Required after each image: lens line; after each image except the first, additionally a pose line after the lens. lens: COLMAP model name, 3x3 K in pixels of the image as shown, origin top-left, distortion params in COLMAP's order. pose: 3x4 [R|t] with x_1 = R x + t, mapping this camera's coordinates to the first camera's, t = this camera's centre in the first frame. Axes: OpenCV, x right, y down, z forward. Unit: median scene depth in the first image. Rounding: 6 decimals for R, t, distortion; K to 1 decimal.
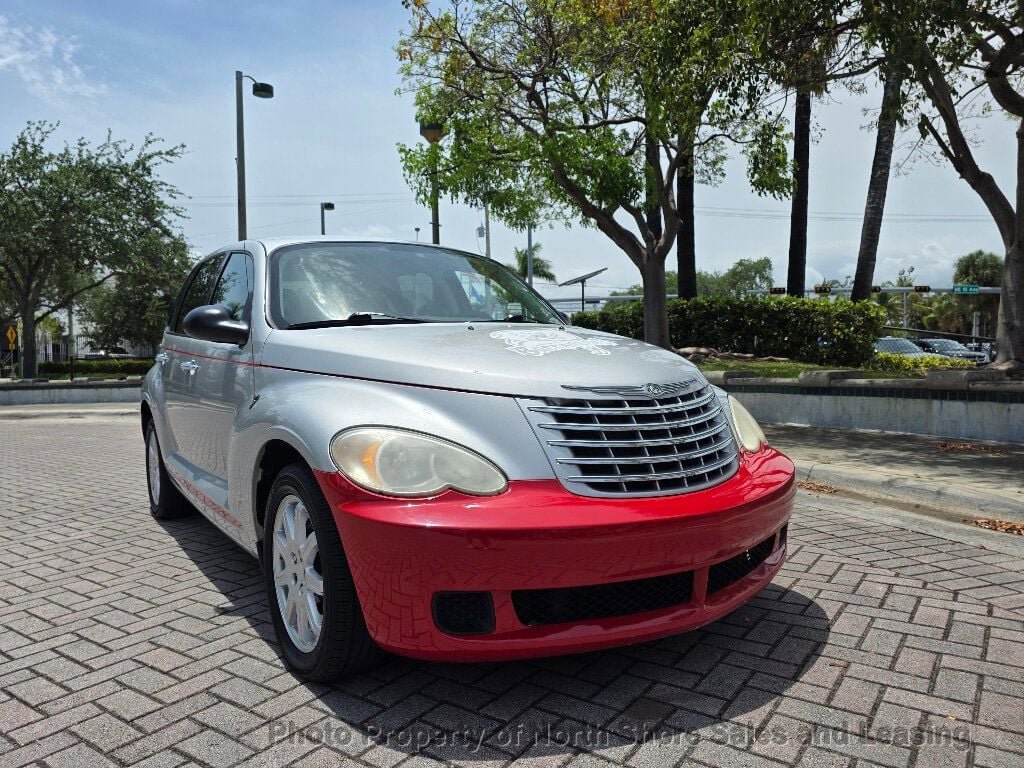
lens RADIAL K [[689.2, 0, 503.5], [0, 689.2, 378.8], [0, 0, 1]] dist [0.056291, -0.054388]
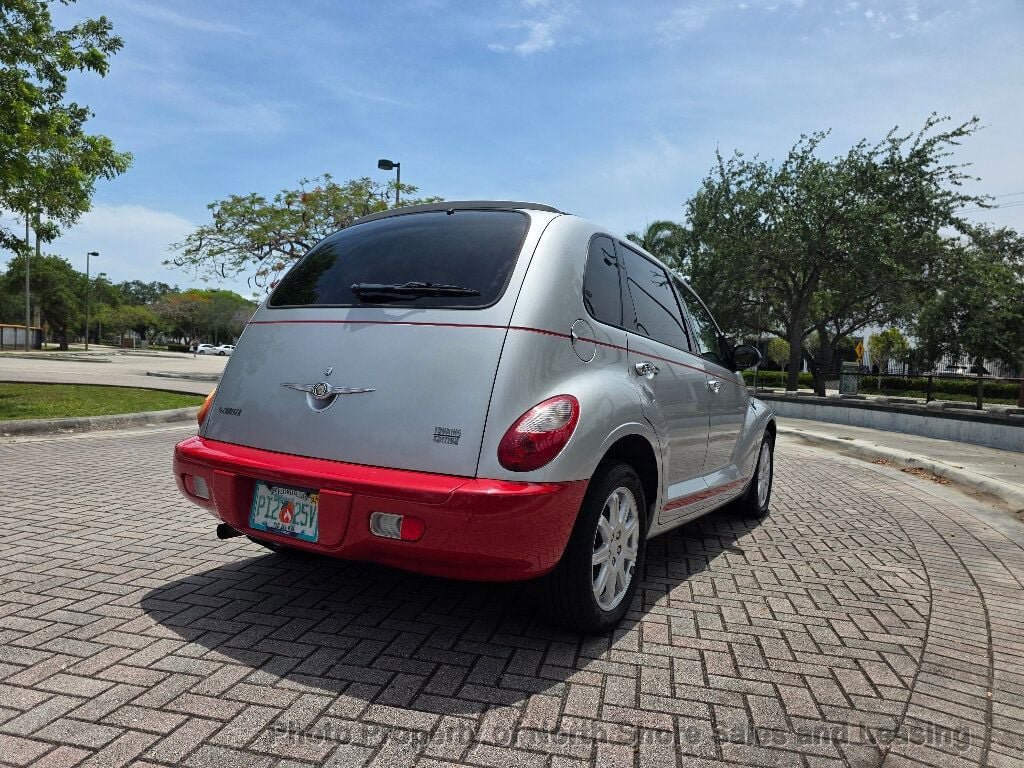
lens RADIAL K [[691.1, 0, 511.5], [0, 691.1, 390.4], [0, 0, 1]] dist [0.050151, -0.047159]
pose [[0.407978, 0.076588, -0.909774, 0.113240], [-0.085658, 0.995291, 0.045375, -0.012574], [0.908965, 0.059417, 0.412617, 0.252807]]
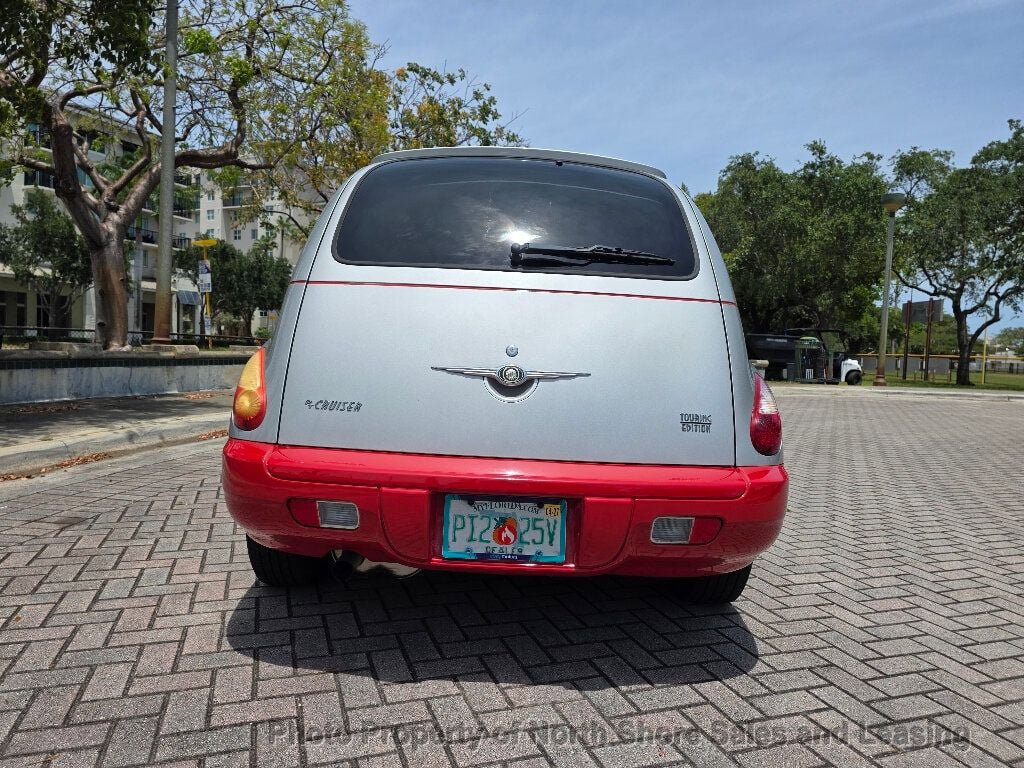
lens RADIAL K [[689.2, 0, 503.5], [0, 689.2, 378.8], [0, 0, 1]] dist [0.056291, -0.054388]
pose [[-0.826221, -0.039693, 0.561946, -0.194613], [-0.007530, 0.998204, 0.059438, -0.008441], [-0.563296, 0.044877, -0.825035, 0.462915]]
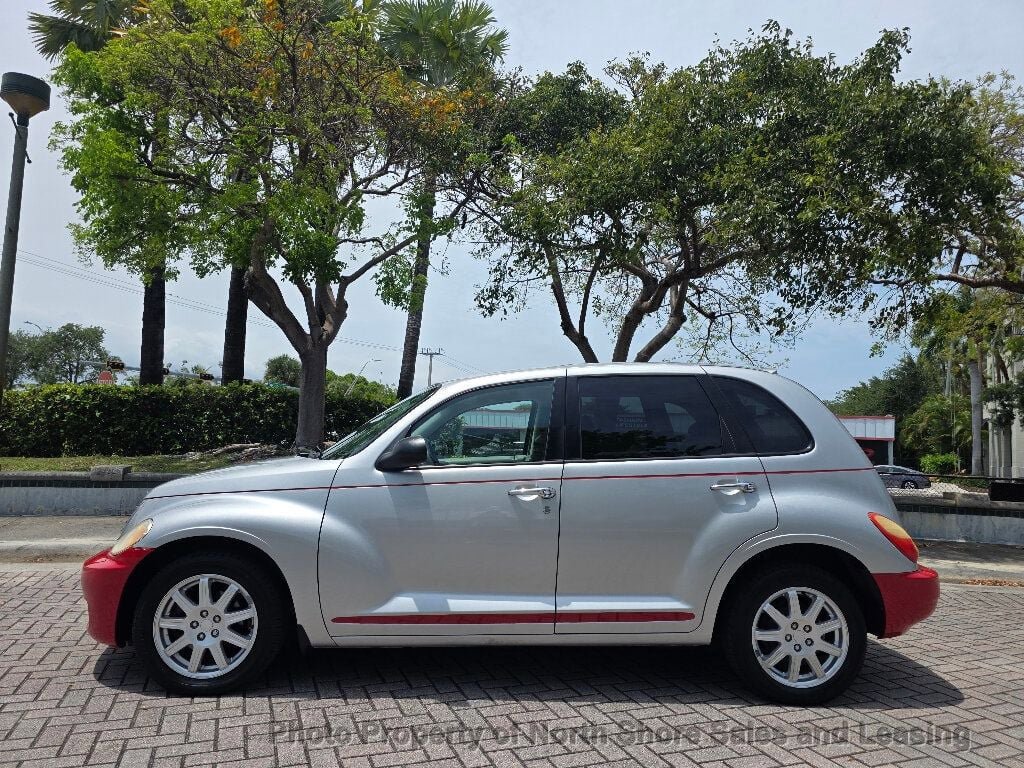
lens RADIAL K [[691.1, 0, 511.5], [0, 691.1, 390.4], [0, 0, 1]] dist [0.050151, -0.047159]
pose [[0.534621, 0.106874, 0.838307, -0.359423], [-0.024566, 0.993517, -0.110995, -0.013241], [-0.844735, 0.038747, 0.533781, 0.242658]]
